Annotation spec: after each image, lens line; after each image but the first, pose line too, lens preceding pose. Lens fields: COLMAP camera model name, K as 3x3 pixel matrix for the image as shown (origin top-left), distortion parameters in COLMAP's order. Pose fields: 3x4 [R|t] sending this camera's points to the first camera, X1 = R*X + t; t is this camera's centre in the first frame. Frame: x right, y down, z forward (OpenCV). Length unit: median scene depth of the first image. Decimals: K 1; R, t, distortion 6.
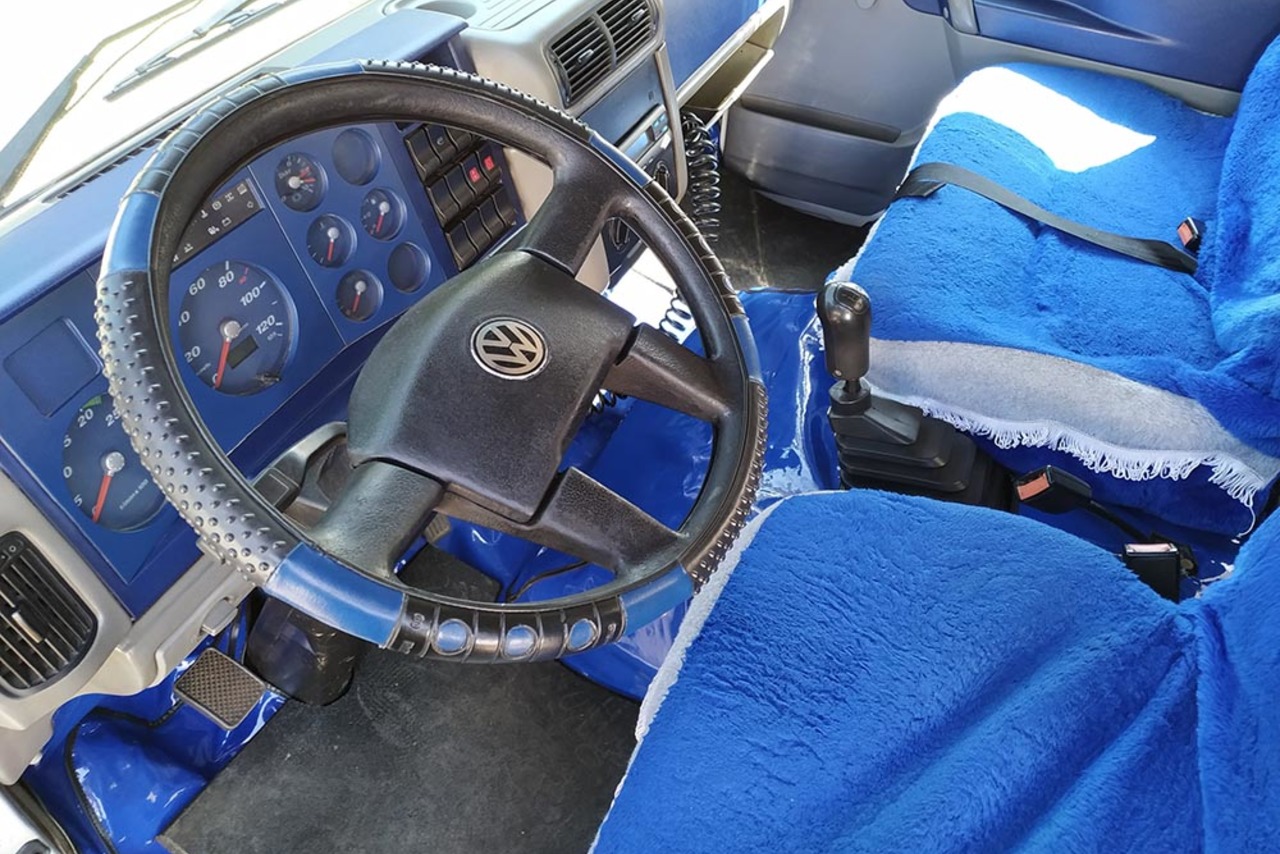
lens RADIAL K [[837.7, 0, 640.0], [0, 837.7, 427.0], [0, 0, 1]] dist [0.001669, -0.070757]
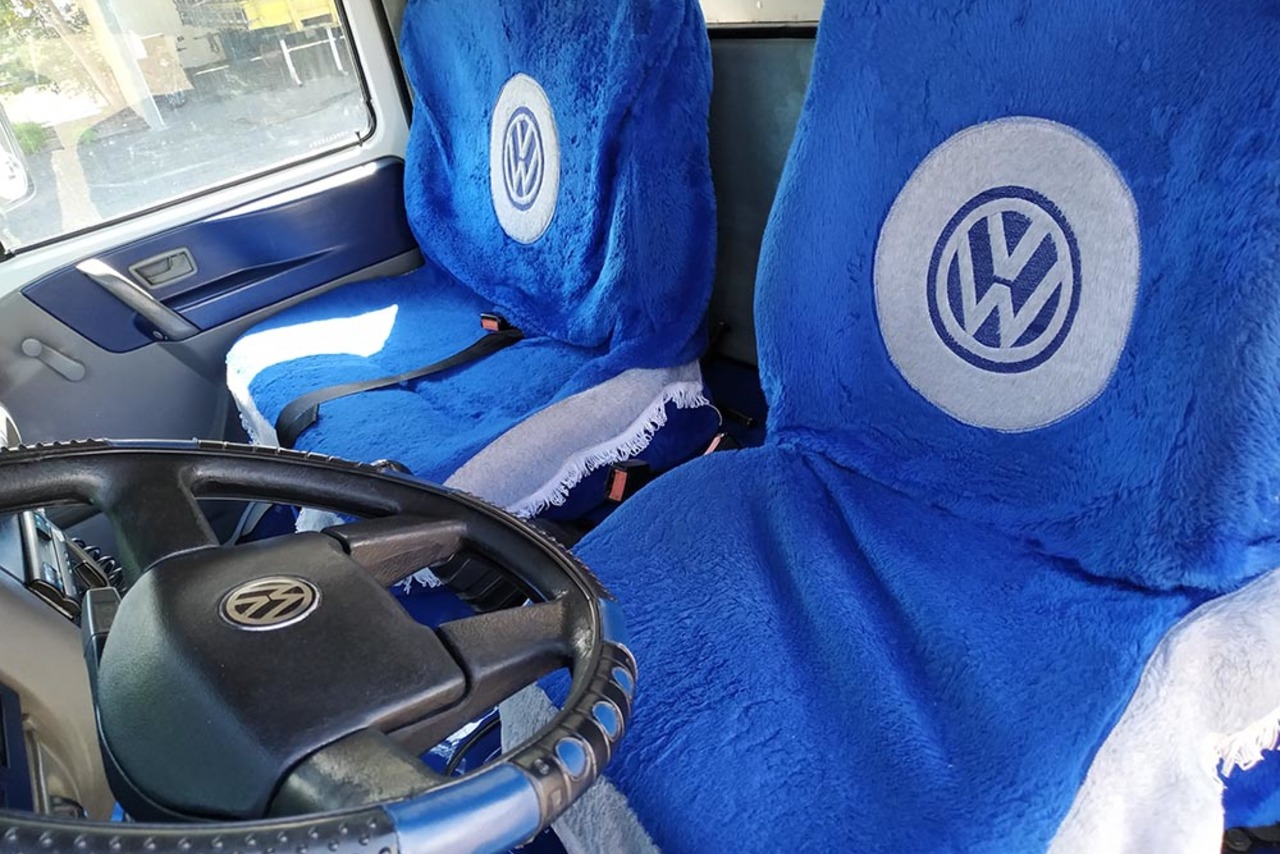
lens RADIAL K [[837.7, 0, 640.0], [0, 837.7, 427.0], [0, 0, 1]] dist [0.001669, -0.070757]
pose [[0.494914, -0.578540, 0.648345, -0.185360], [0.753482, 0.657370, 0.011422, 0.025036], [-0.432811, 0.482863, 0.761261, 0.066122]]
